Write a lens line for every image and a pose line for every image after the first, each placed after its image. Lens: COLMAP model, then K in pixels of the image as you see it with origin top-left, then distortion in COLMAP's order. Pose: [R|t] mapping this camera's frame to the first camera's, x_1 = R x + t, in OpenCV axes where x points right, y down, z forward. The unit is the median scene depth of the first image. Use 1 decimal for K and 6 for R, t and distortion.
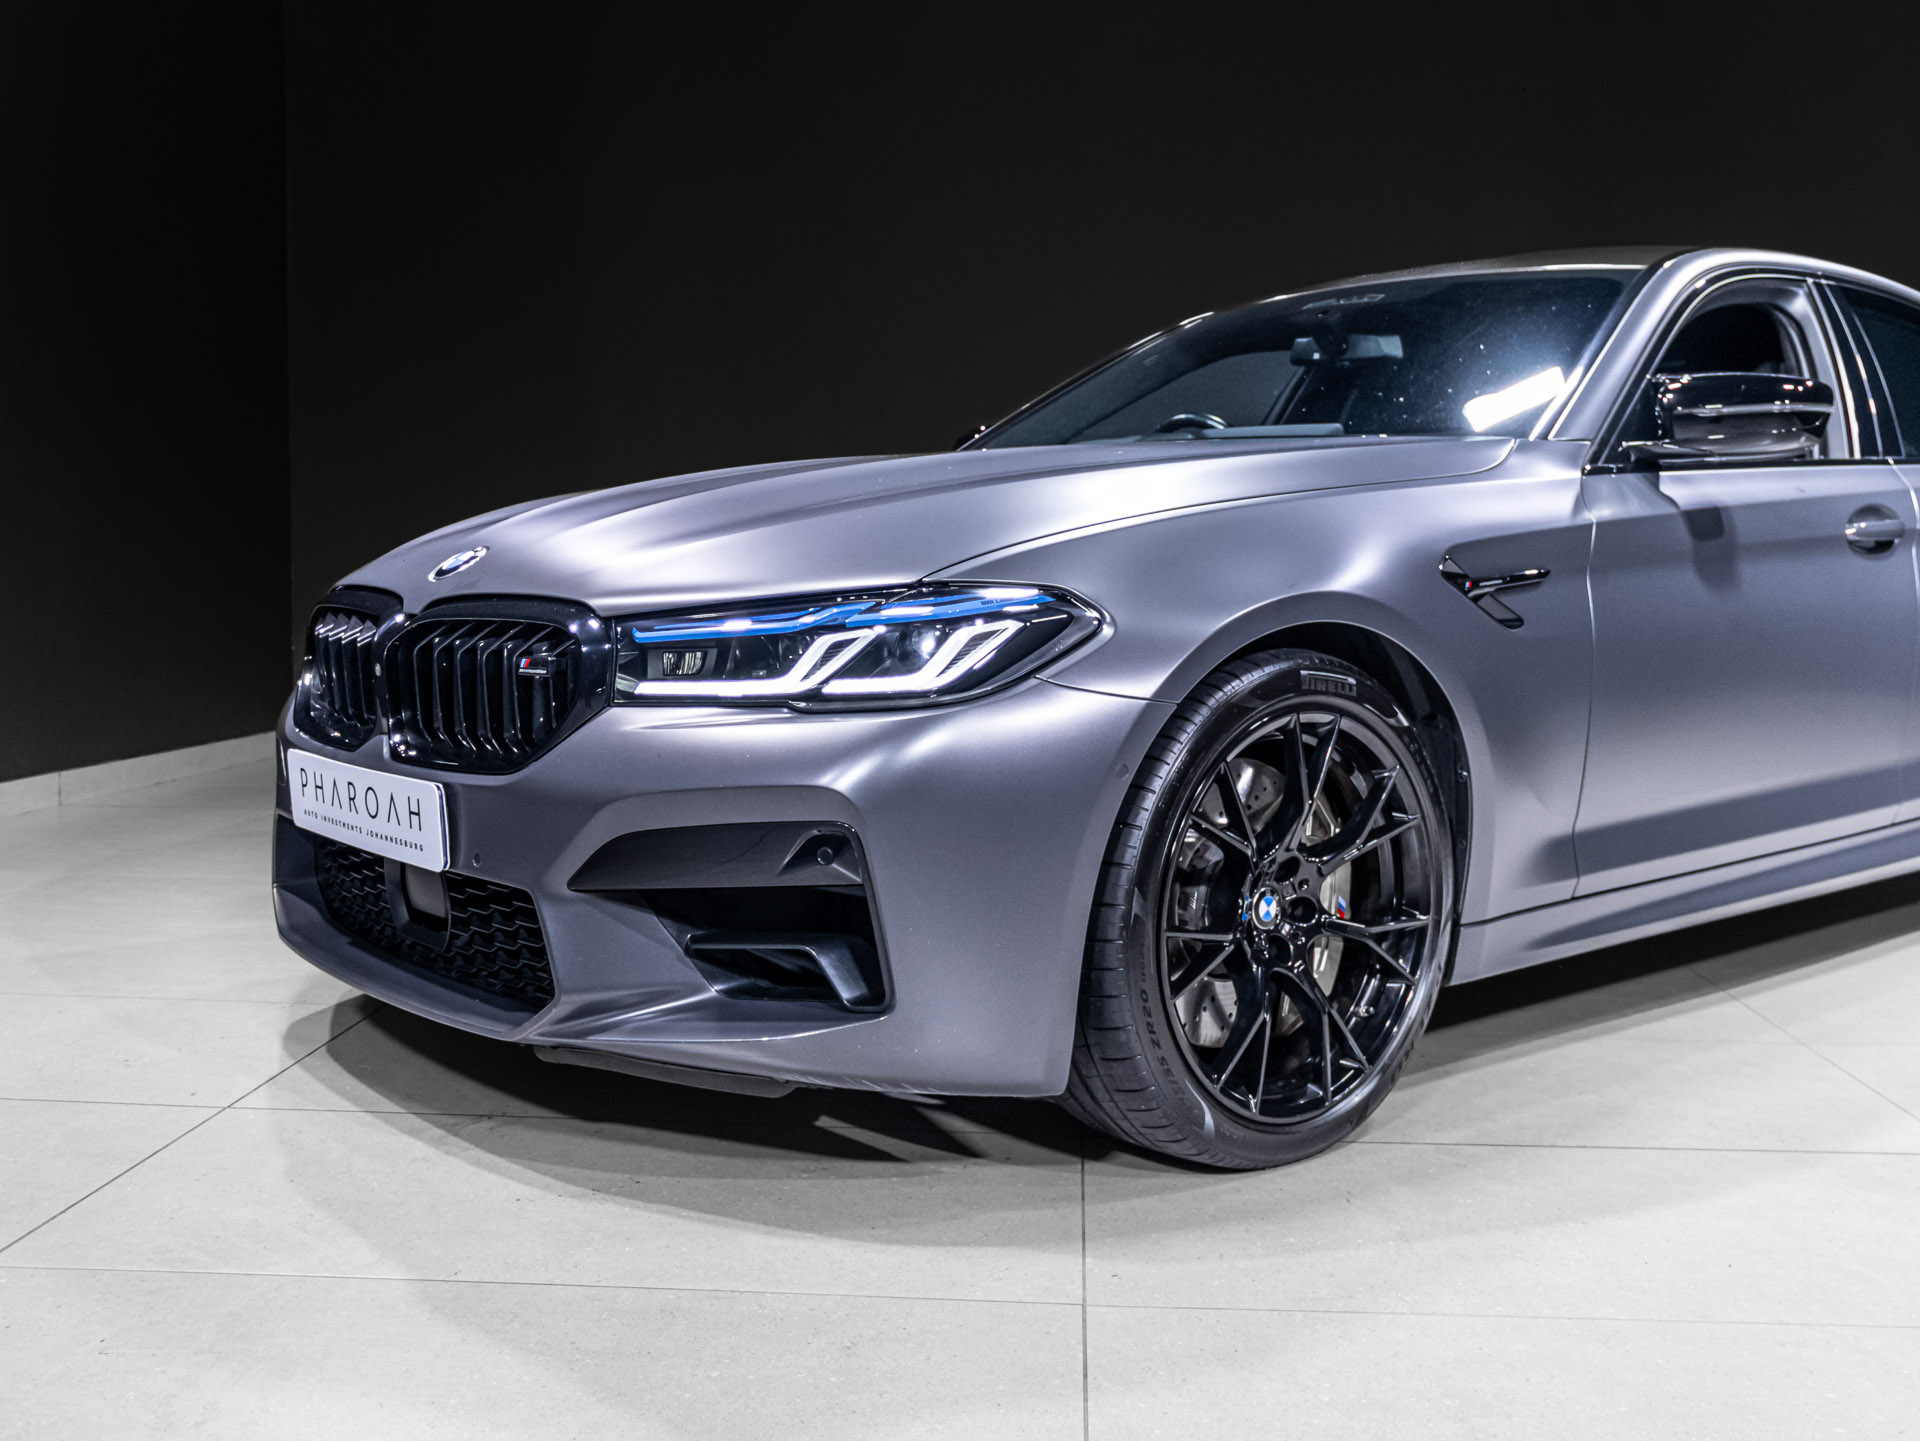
lens RADIAL K [[1868.3, 0, 968.1], [0, 1868.3, 711.5], [0, 0, 1]] dist [-0.020558, 0.011064]
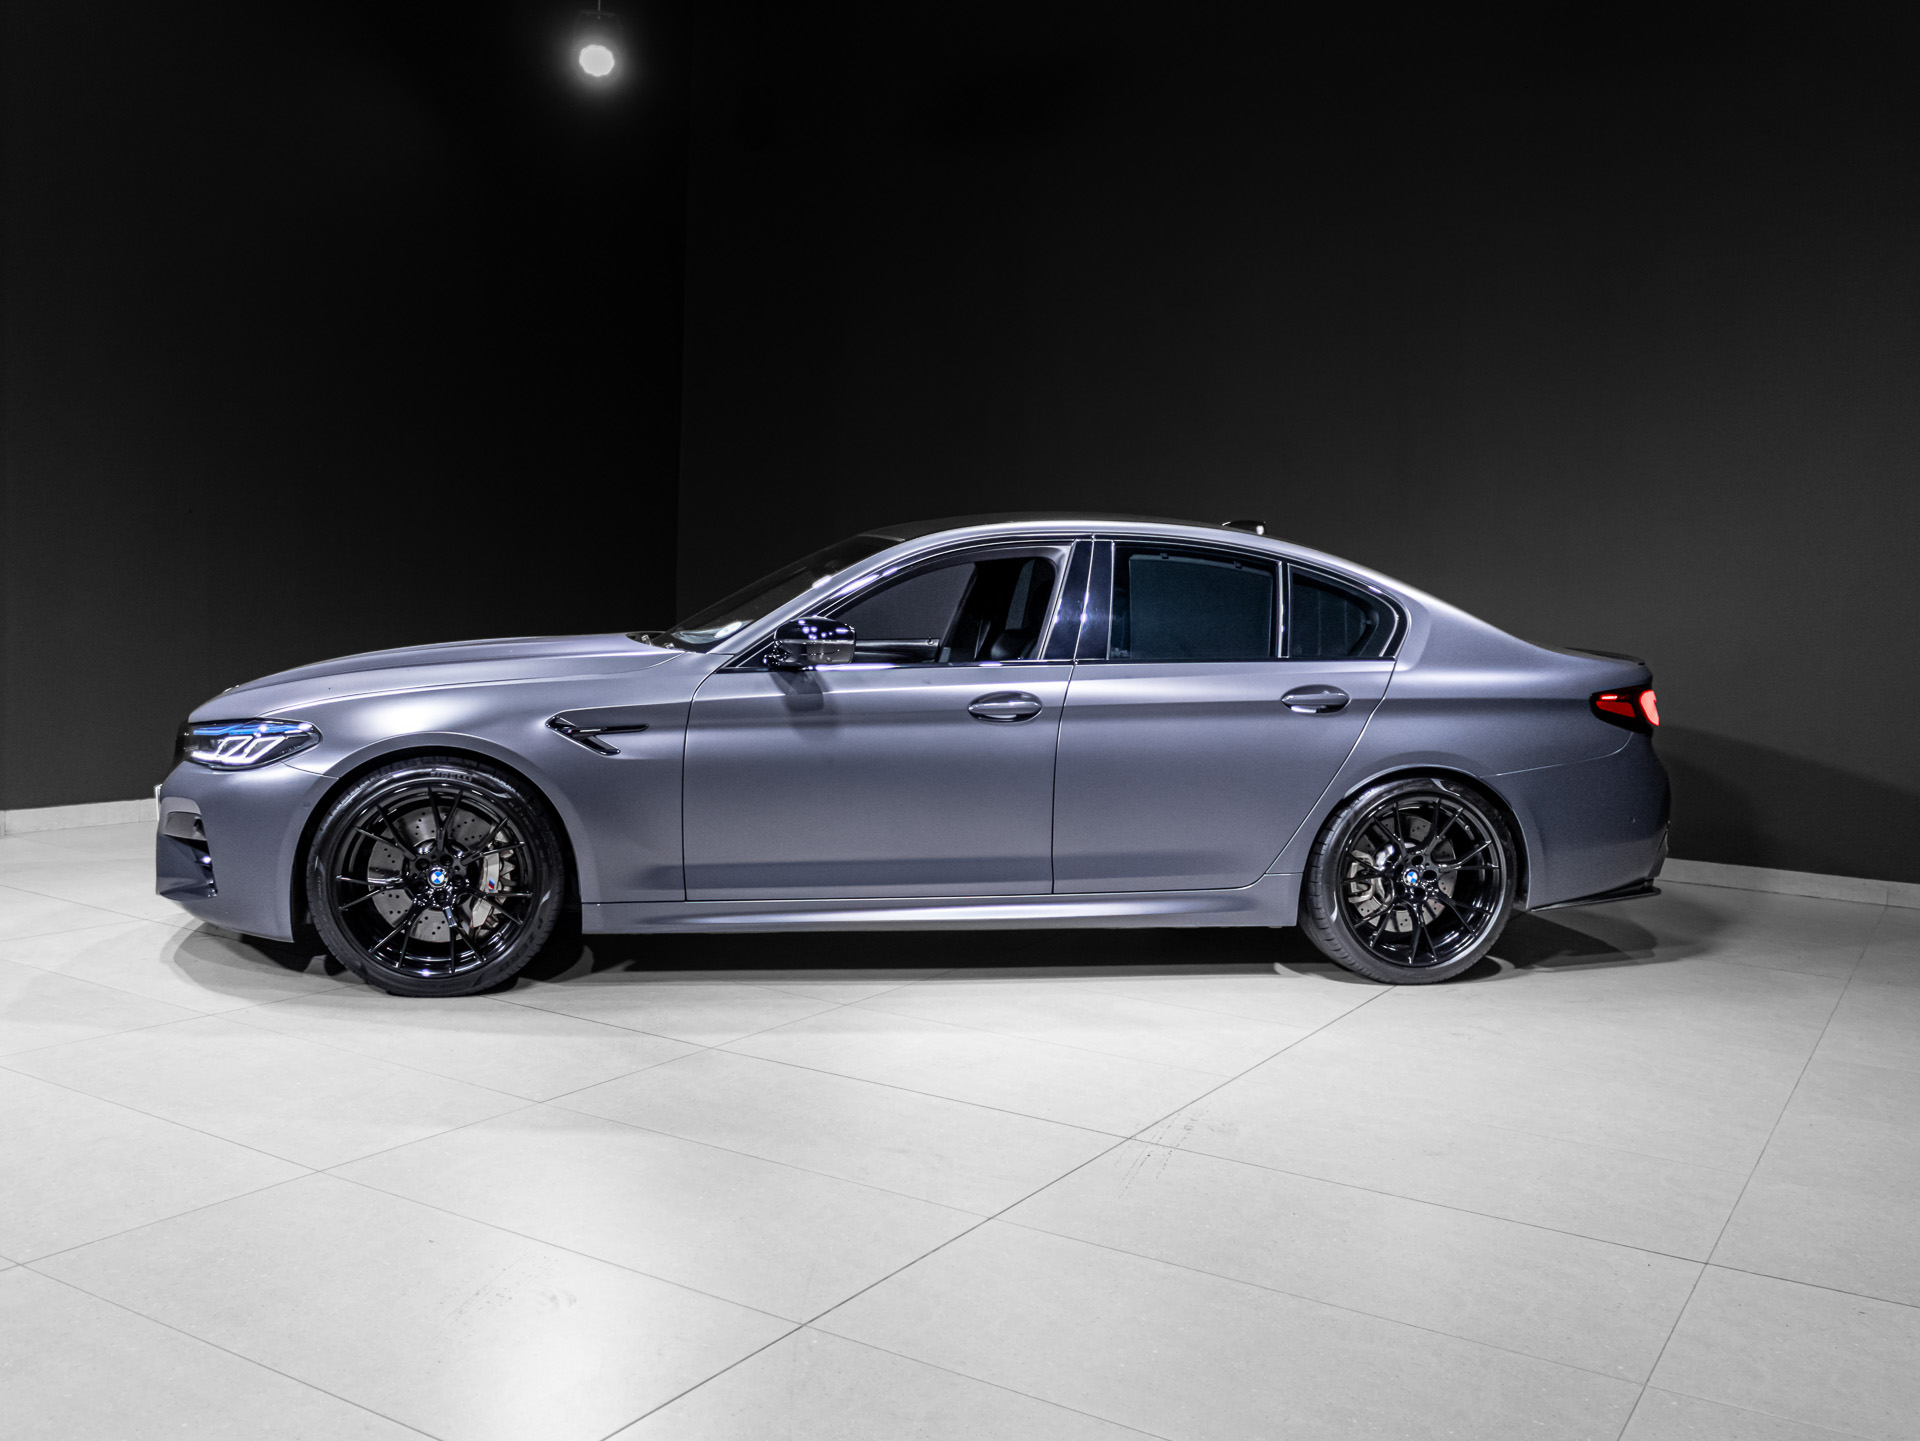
lens RADIAL K [[1658.5, 0, 959.7], [0, 1658.5, 749.0], [0, 0, 1]] dist [-0.008093, -0.011423]
pose [[0.886052, 0.070515, -0.458192, 1.533557], [-0.070249, 0.997373, 0.017646, -0.115491], [0.458233, 0.016553, 0.888678, -0.407102]]
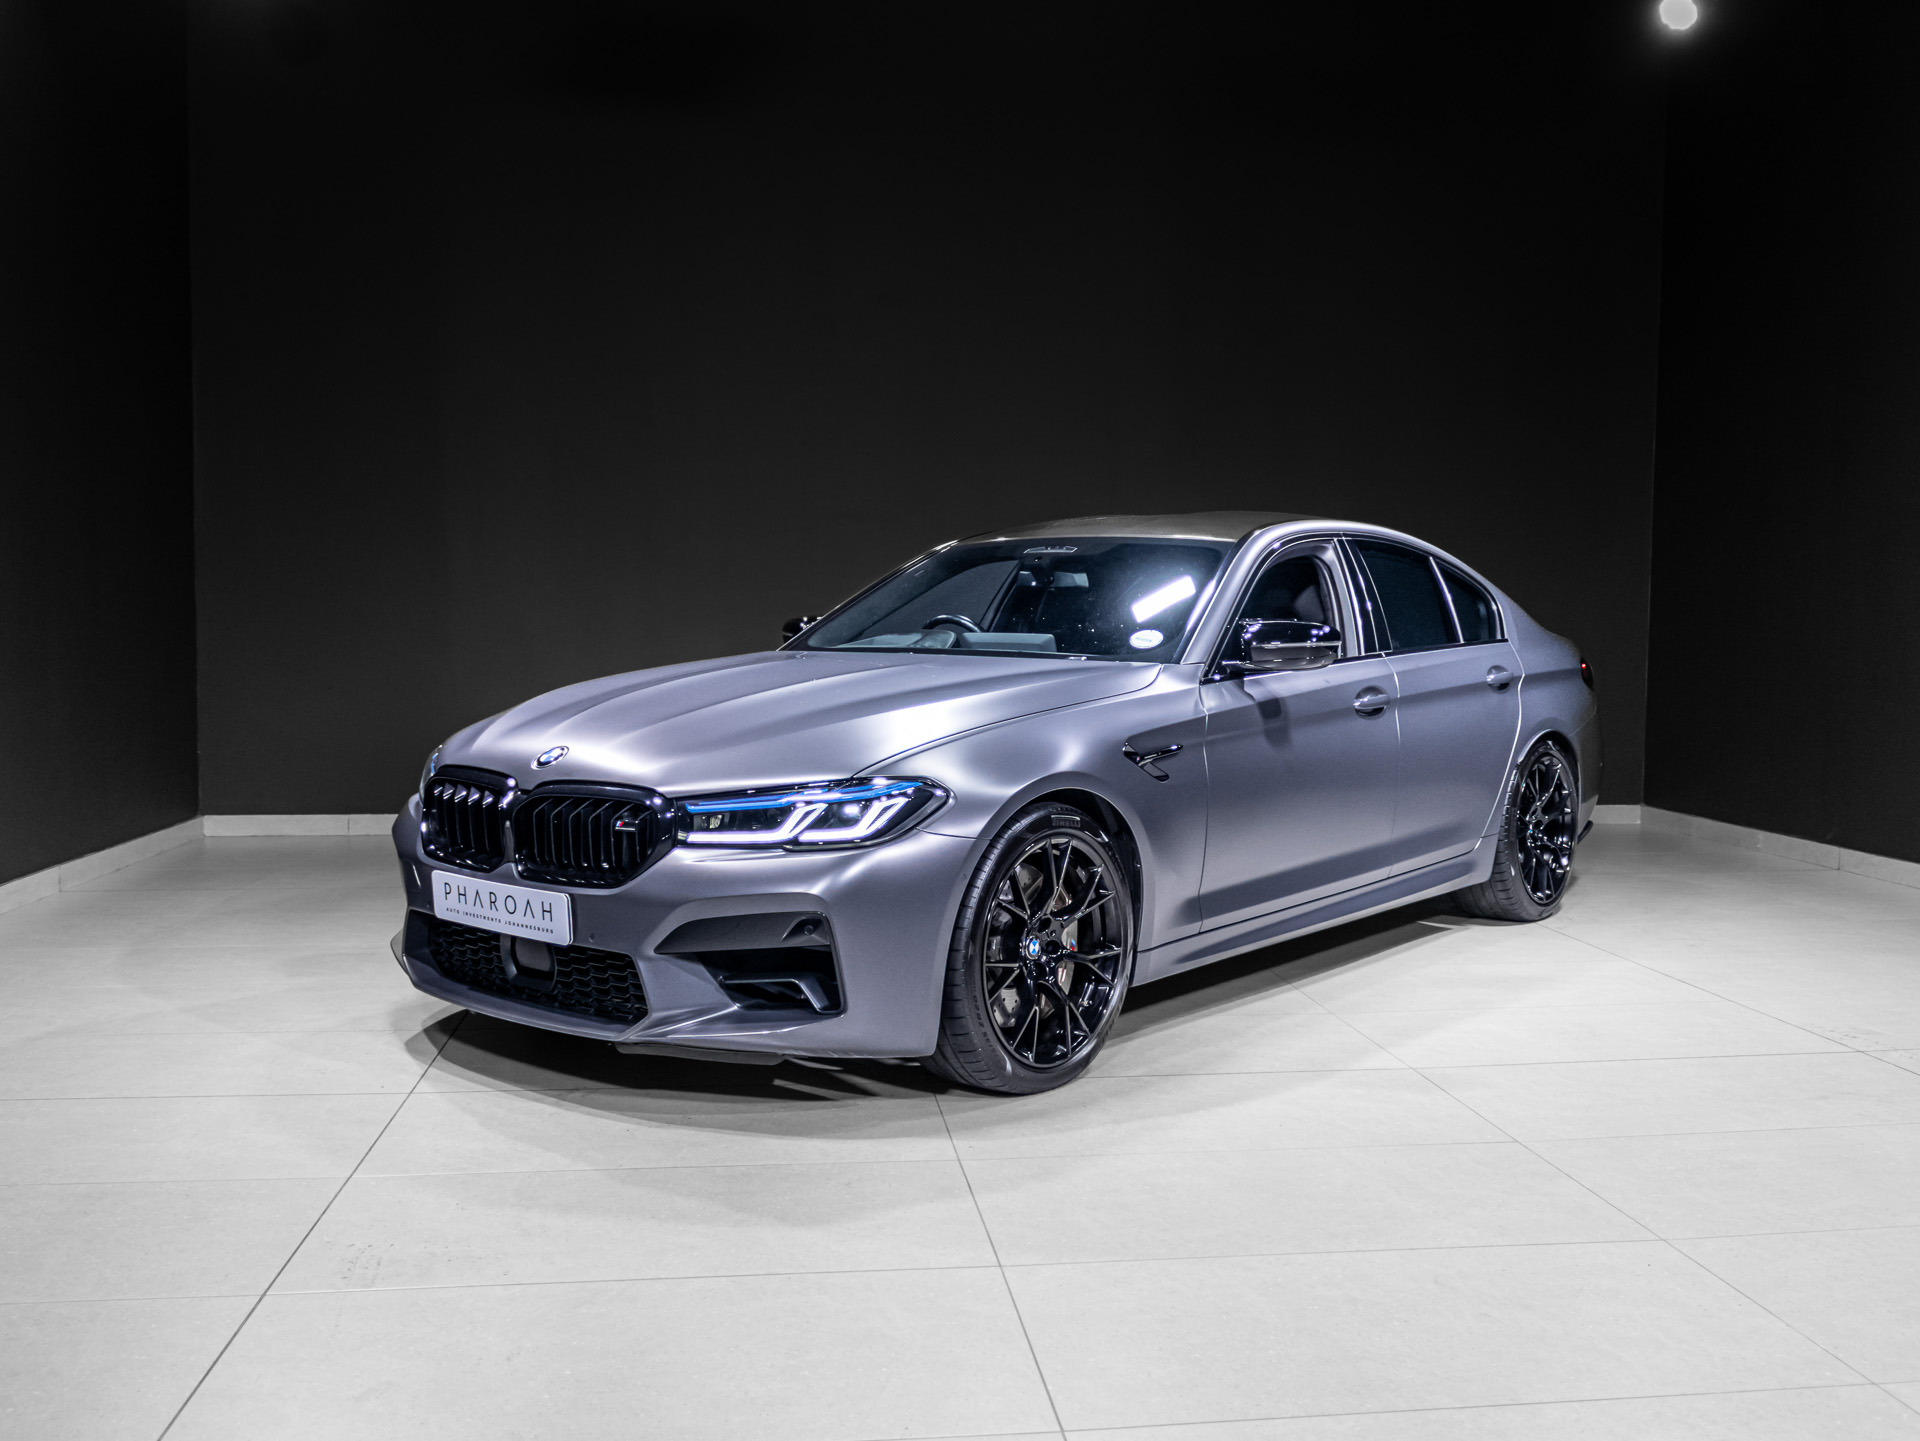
lens RADIAL K [[1694.0, 0, 964.8], [0, 1694.0, 742.7], [0, 0, 1]] dist [-0.009000, -0.013387]
pose [[0.984416, -0.016535, 0.175077, -0.182841], [0.017769, 0.999827, -0.005486, -0.081602], [-0.174956, 0.008511, 0.984539, -0.576467]]
